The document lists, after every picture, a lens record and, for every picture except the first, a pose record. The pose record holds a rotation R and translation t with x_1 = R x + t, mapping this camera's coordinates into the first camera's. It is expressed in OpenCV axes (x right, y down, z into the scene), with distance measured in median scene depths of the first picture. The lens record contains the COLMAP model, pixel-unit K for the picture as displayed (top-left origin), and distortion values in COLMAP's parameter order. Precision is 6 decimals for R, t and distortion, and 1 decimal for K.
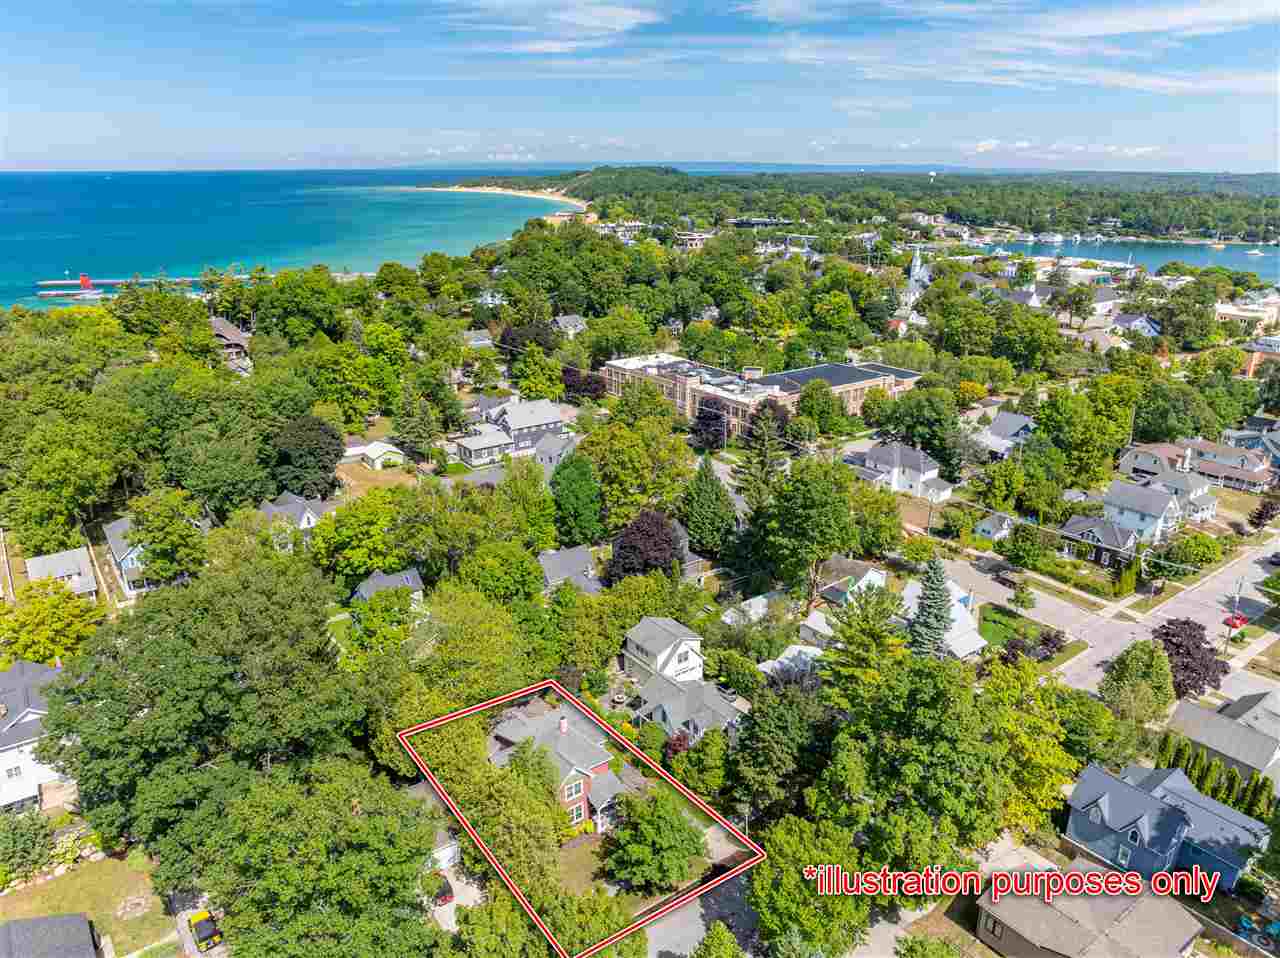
lens RADIAL K [[892.1, 0, 640.0], [0, 892.1, 479.0], [0, 0, 1]] dist [-0.005268, -0.064342]
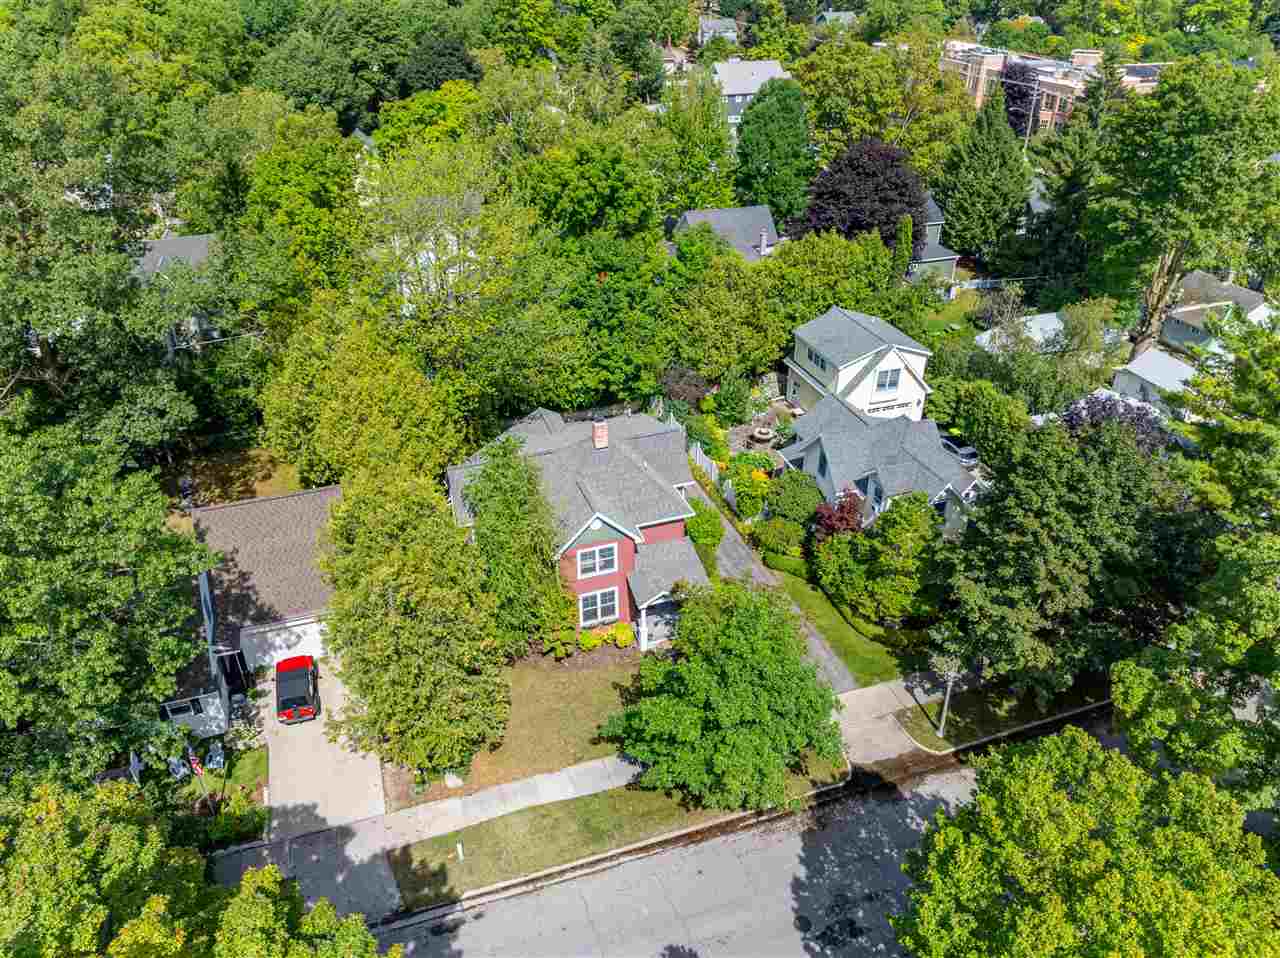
lens RADIAL K [[901.1, 0, 644.4], [0, 901.1, 472.3], [0, 0, 1]] dist [-0.030490, -0.001611]
pose [[0.954259, 0.158118, -0.253749, 0.061295], [-0.099888, 0.968550, 0.227890, 0.162447], [0.281802, -0.192120, 0.940041, 0.479054]]
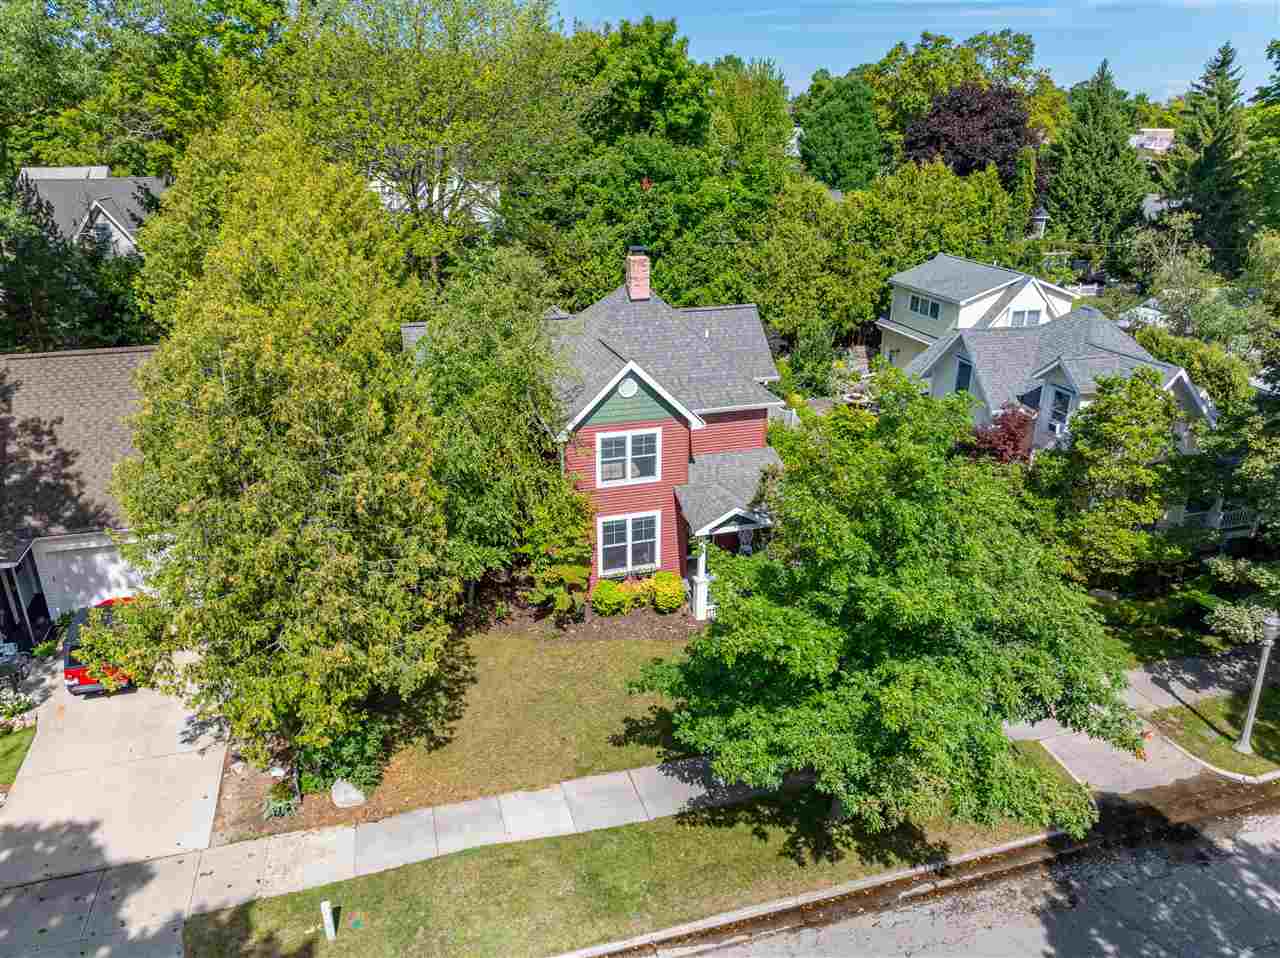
lens RADIAL K [[900.1, 0, 636.4], [0, 900.1, 470.2], [0, 0, 1]] dist [-0.067151, 0.035825]
pose [[0.937445, 0.131554, -0.322320, 0.023943], [-0.116116, 0.990990, 0.066753, 0.292598], [0.328197, -0.025150, 0.944274, 0.624510]]
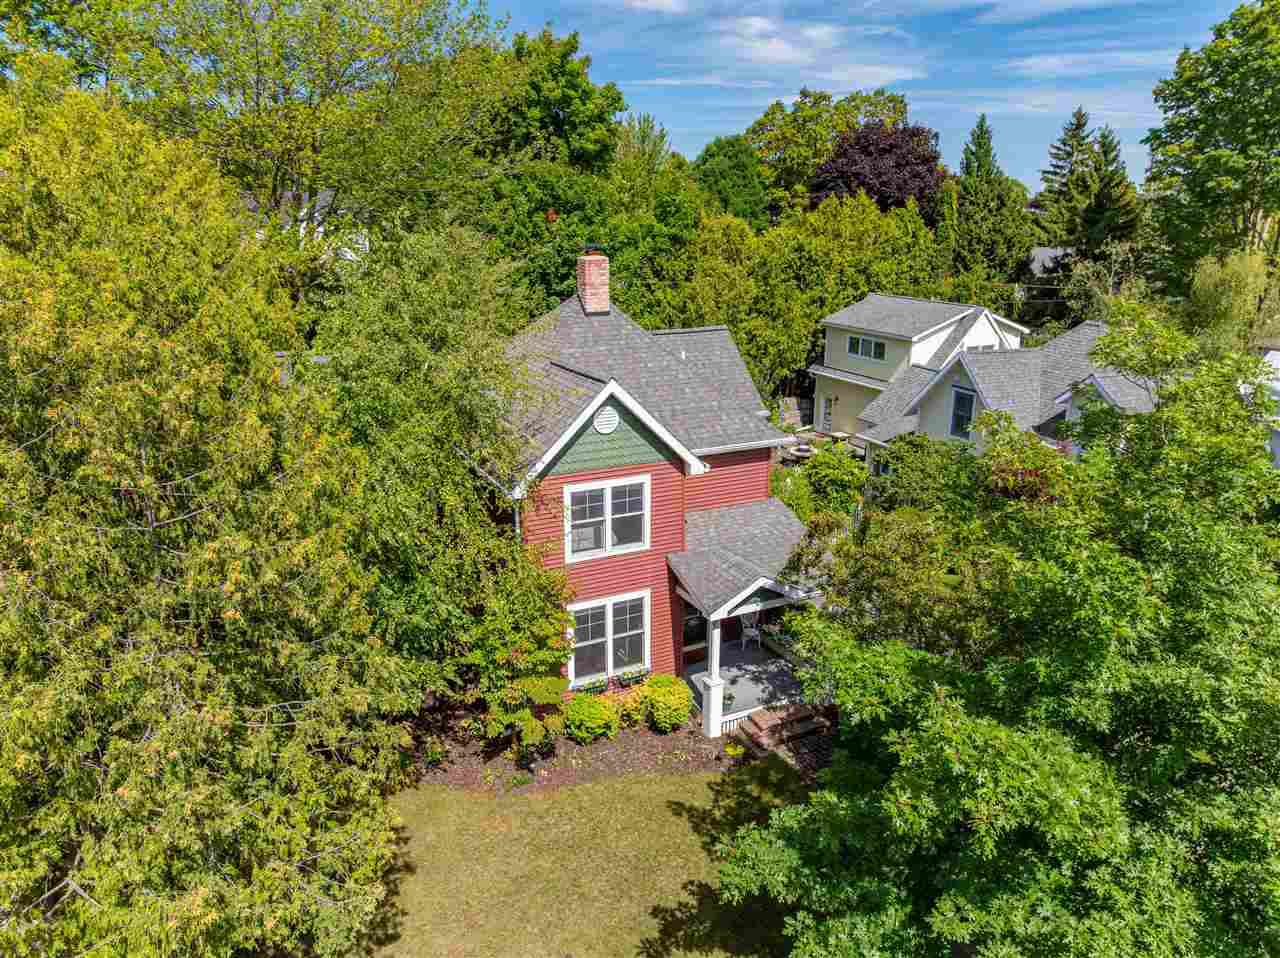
lens RADIAL K [[900.1, 0, 636.4], [0, 900.1, 470.2], [0, 0, 1]] dist [-0.067151, 0.035825]
pose [[0.981802, 0.054209, -0.182006, -0.024764], [-0.063098, 0.997063, -0.043402, 0.304780], [0.179119, 0.054096, 0.982339, 0.688254]]
